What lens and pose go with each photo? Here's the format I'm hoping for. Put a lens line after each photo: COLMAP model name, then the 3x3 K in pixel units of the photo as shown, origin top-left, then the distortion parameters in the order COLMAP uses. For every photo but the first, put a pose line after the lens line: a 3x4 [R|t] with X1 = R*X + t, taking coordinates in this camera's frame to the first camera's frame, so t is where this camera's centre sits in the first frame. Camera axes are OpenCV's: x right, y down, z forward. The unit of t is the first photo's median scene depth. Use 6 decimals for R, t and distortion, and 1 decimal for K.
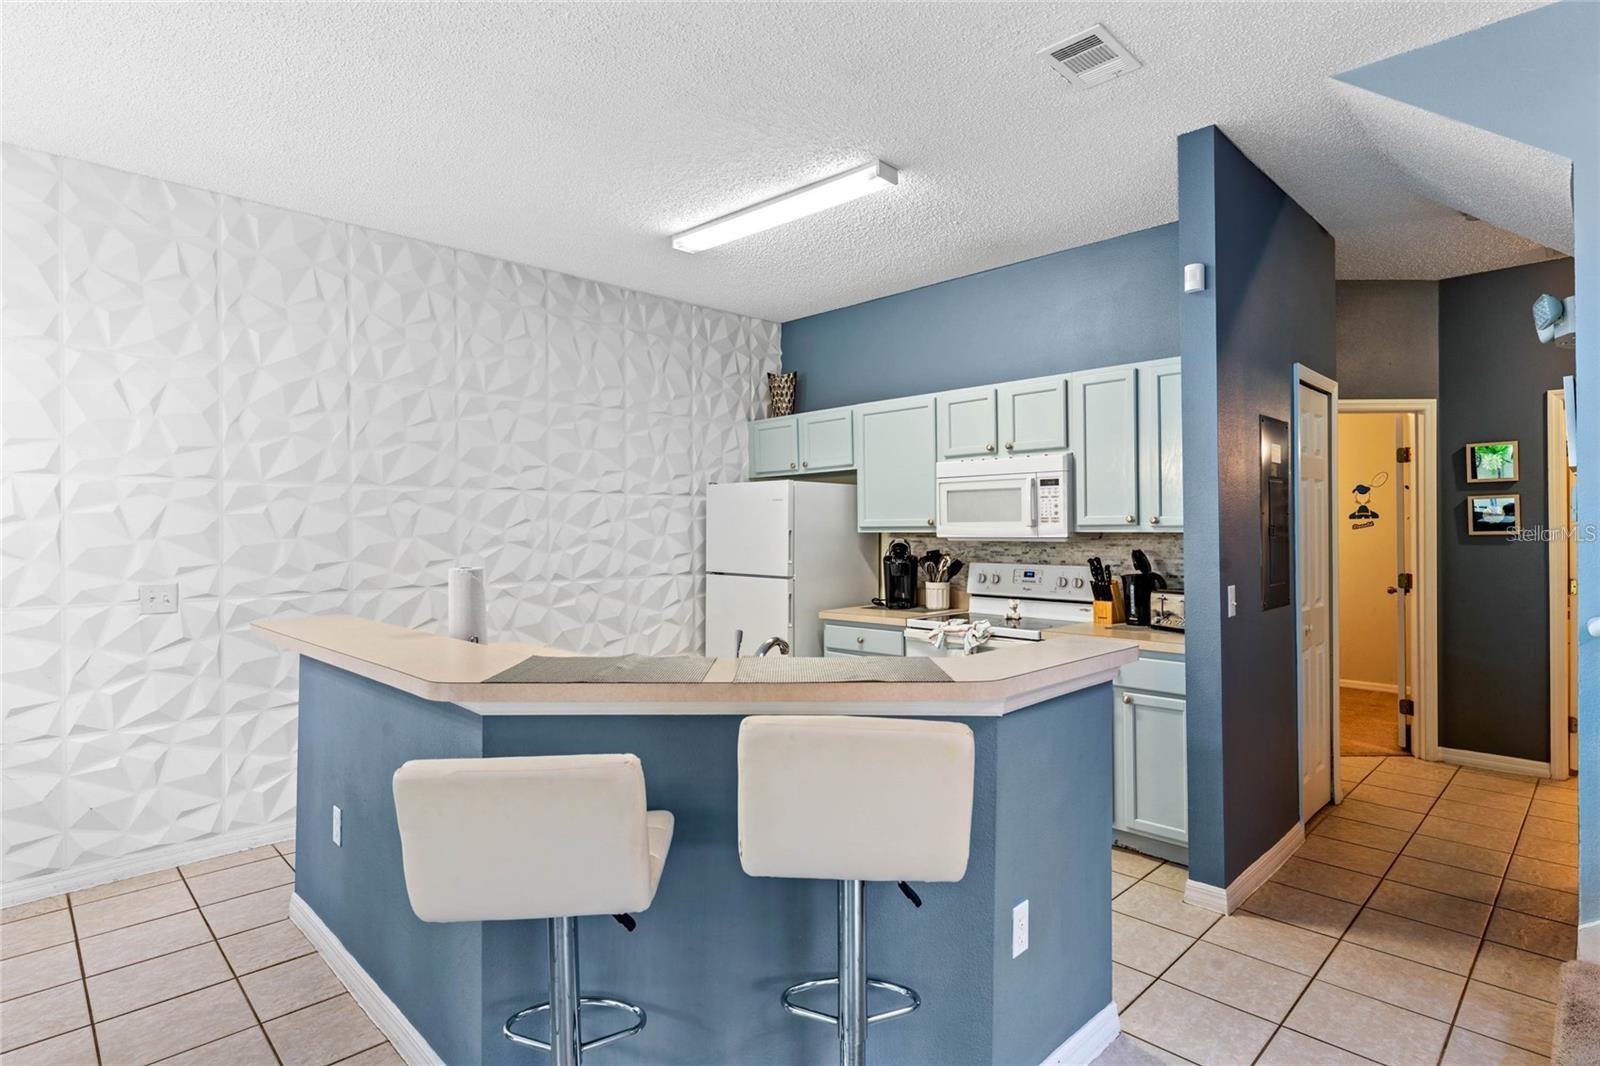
lens RADIAL K [[823.0, 0, 800.0], [0, 823.0, 533.0], [0, 0, 1]] dist [-0.000874, 0.000260]
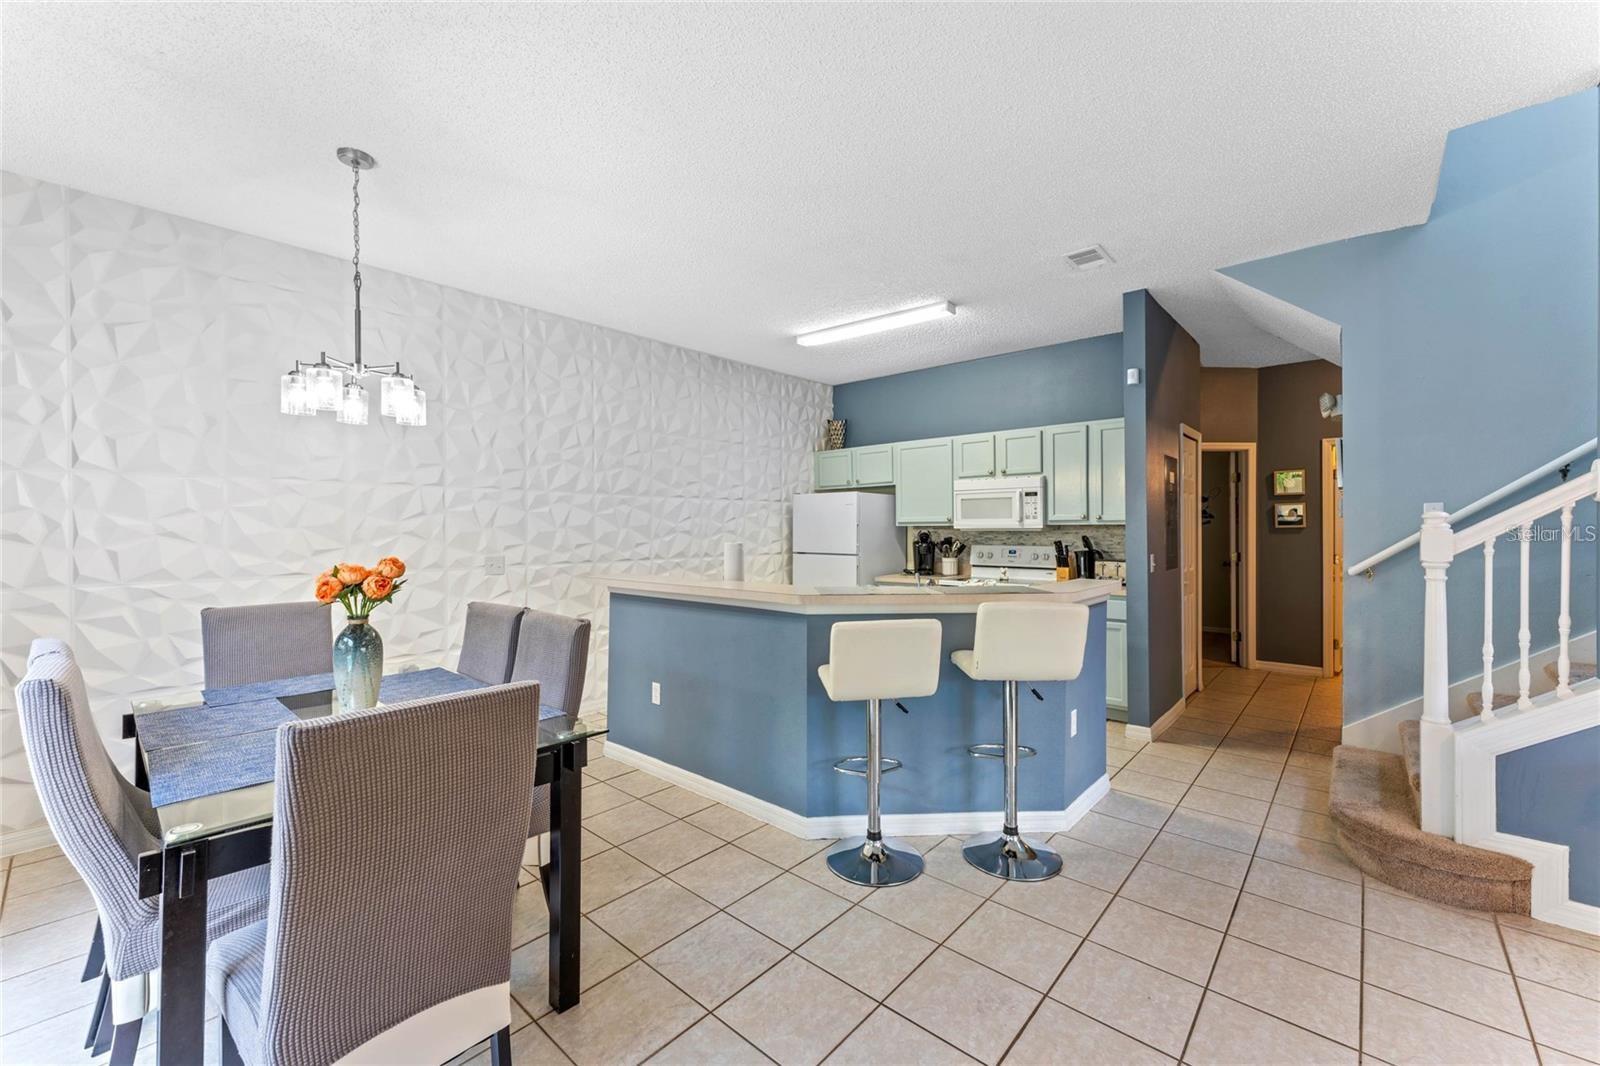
lens RADIAL K [[641.7, 0, 804.1], [0, 641.7, 535.8], [0, 0, 1]] dist [0.002271, 0.000113]
pose [[0.997757, -0.000139, 0.066936, -0.220593], [-0.000257, 0.999982, 0.005914, 0.012778], [-0.066936, -0.005918, 0.997740, -0.222201]]
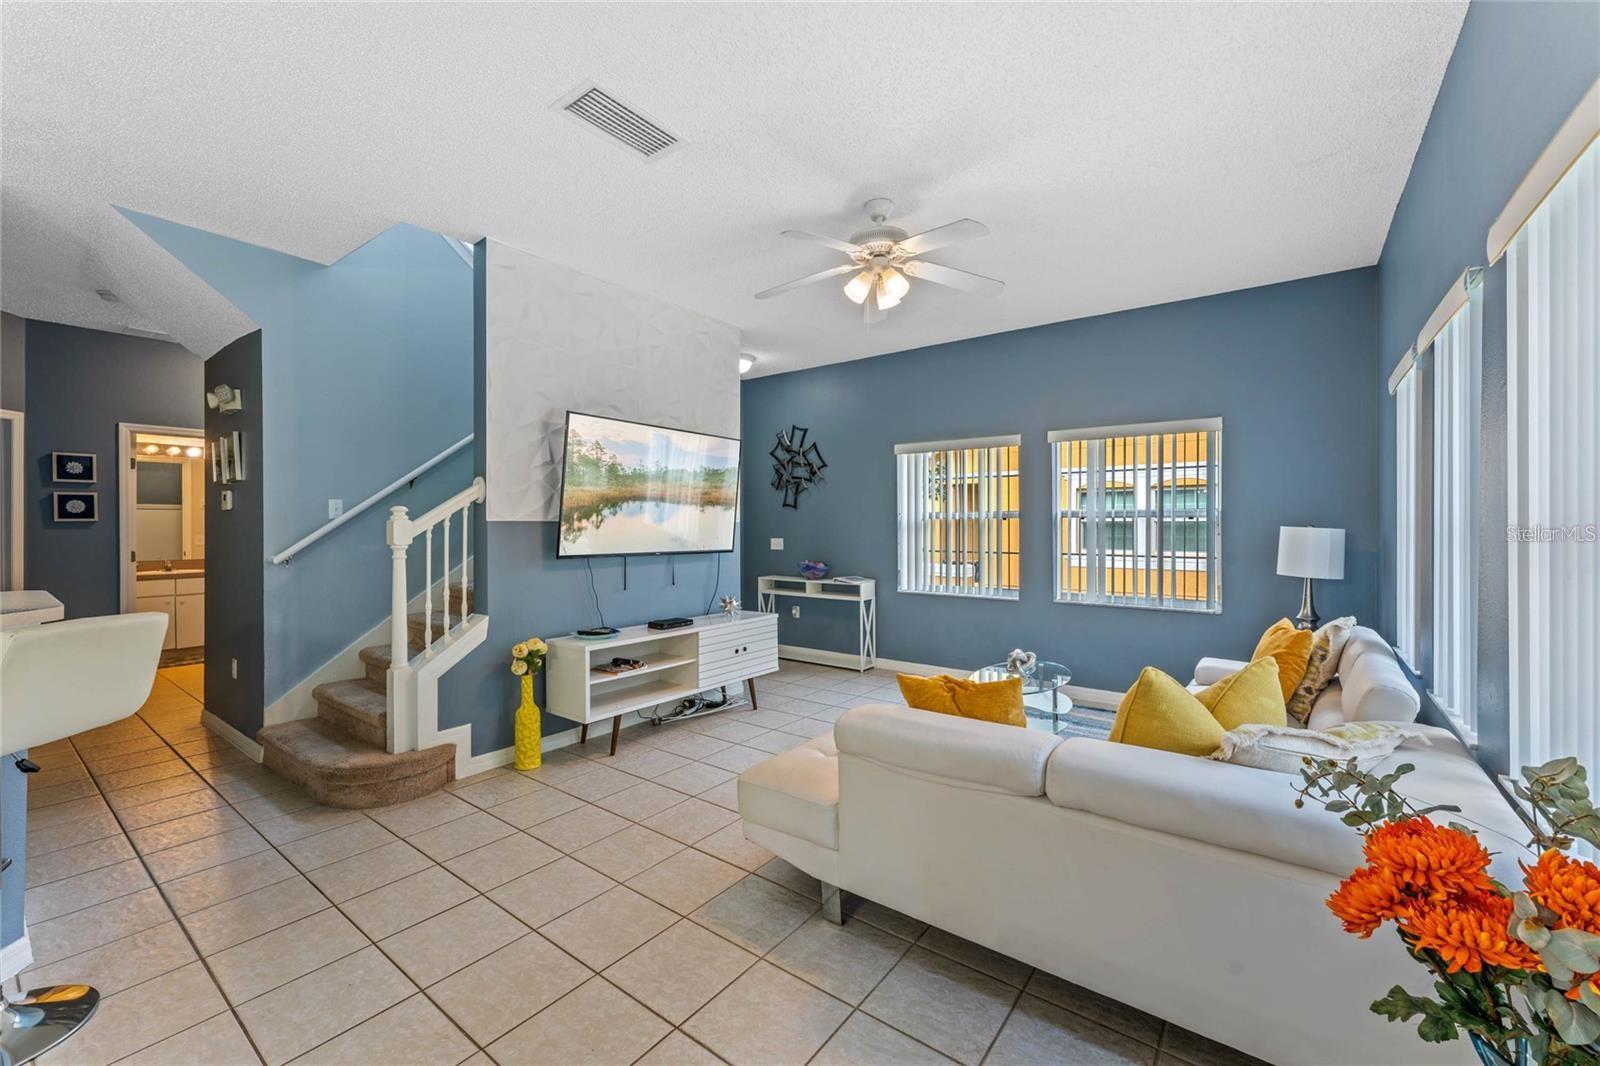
lens RADIAL K [[644.6, 0, 803.2], [0, 644.6, 525.6], [0, 0, 1]] dist [0.004770, 0.000042]
pose [[-0.145234, 0.004510, 0.989387, -0.443932], [0.005495, 0.999978, -0.003752, 0.022581], [-0.989382, 0.004892, -0.145255, -0.038568]]
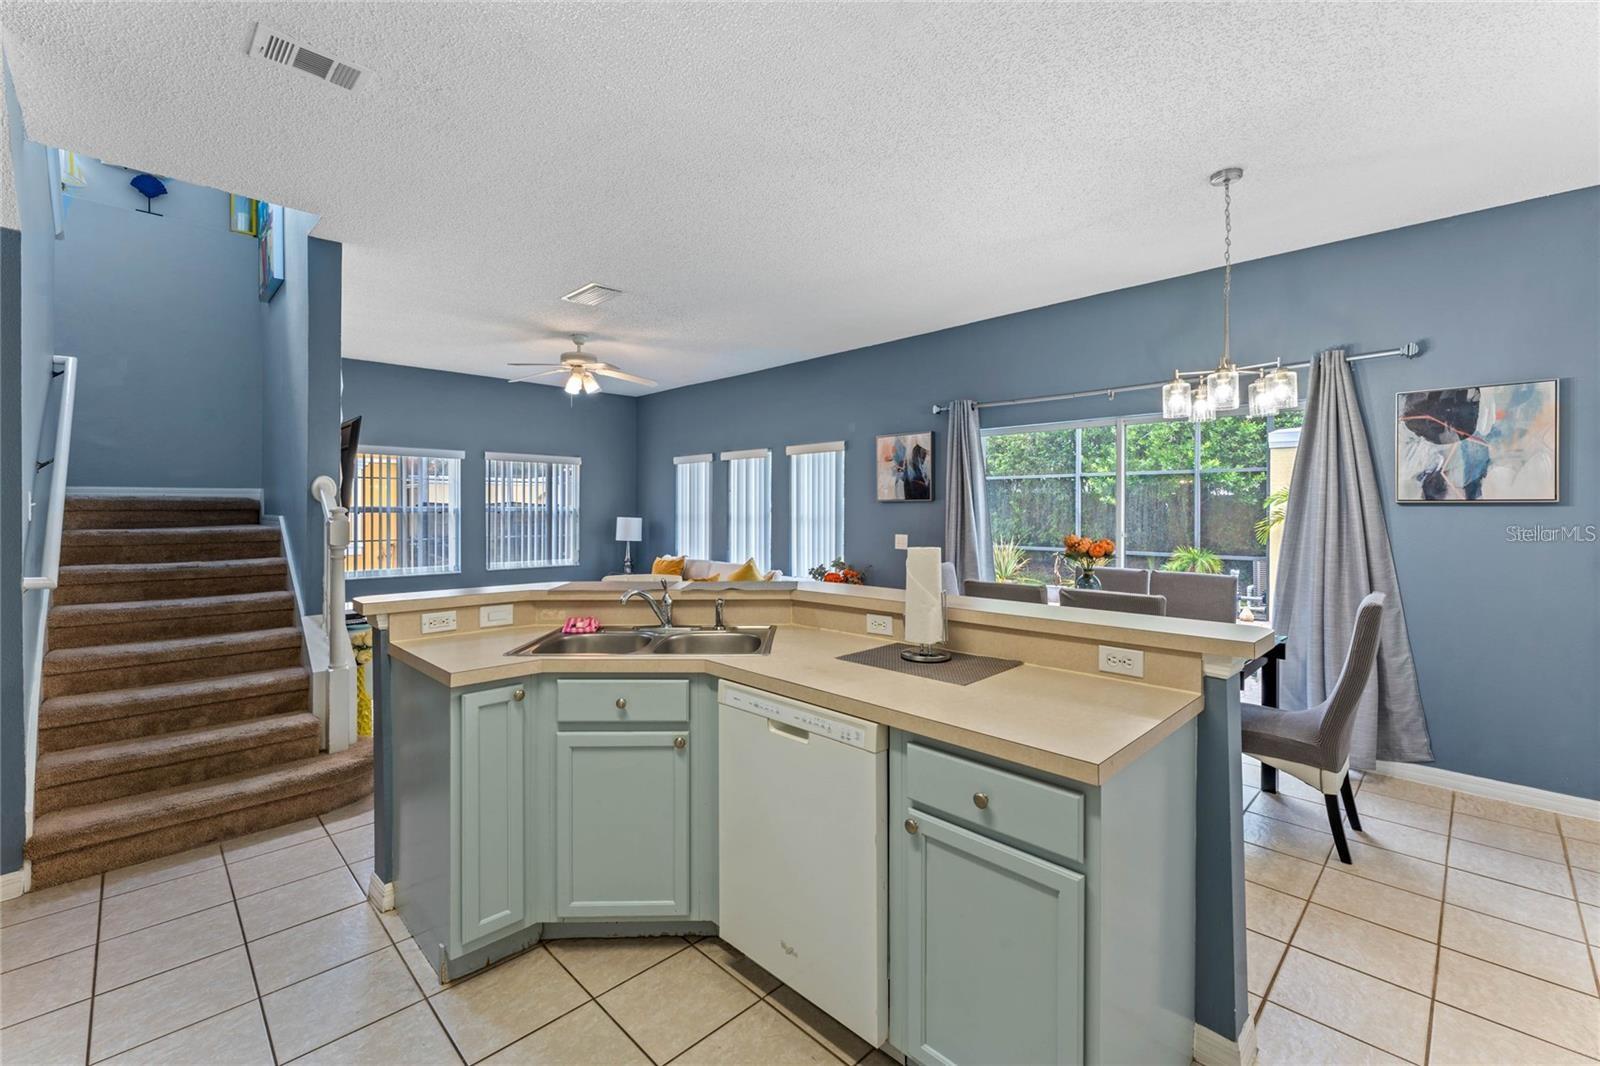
lens RADIAL K [[681.1, 0, 804.8], [0, 681.1, 507.7], [0, 0, 1]] dist [-0.000745, 0.000231]
pose [[-0.999984, 0.005200, -0.002052, -0.164792], [0.005196, 0.999985, 0.001959, -0.004908], [0.002062, 0.001948, -0.999996, 1.178885]]
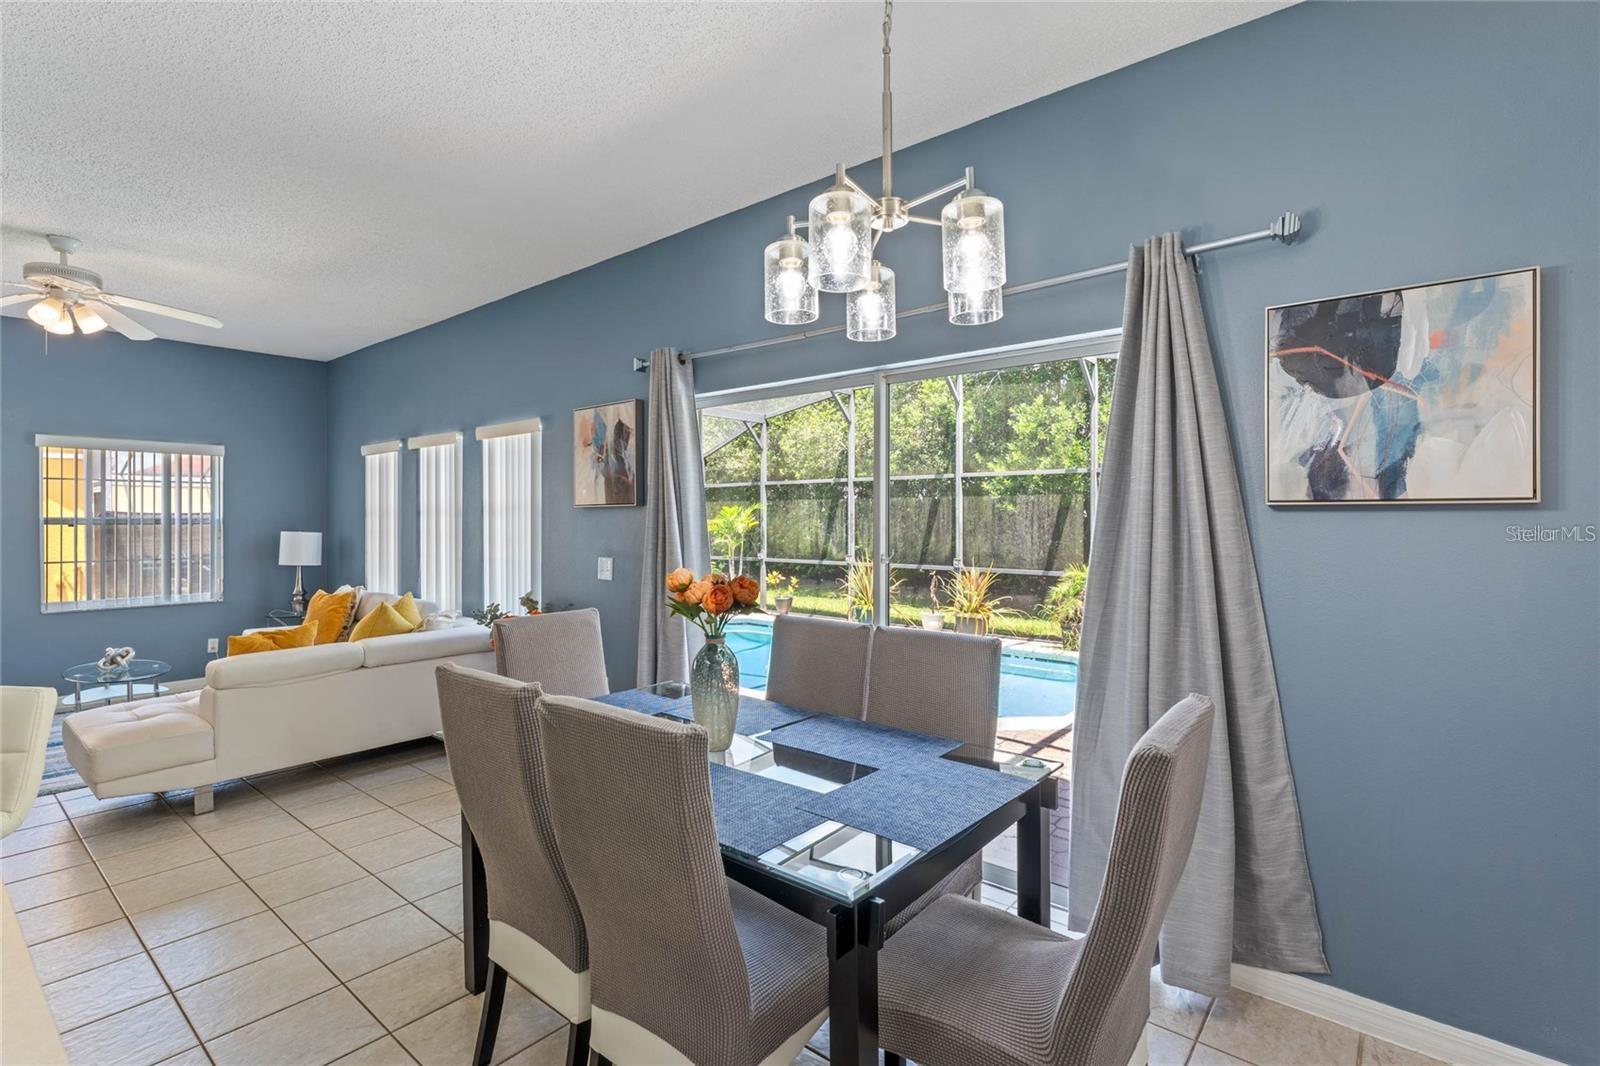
lens RADIAL K [[754.4, 0, 802.0], [0, 754.4, 516.8], [0, 0, 1]] dist [-0.000351, -0.000638]
pose [[-0.995320, 0.008712, -0.096245, -0.543222], [0.008470, 0.999960, 0.002920, -0.001978], [0.096266, 0.002091, -0.995353, 0.810993]]
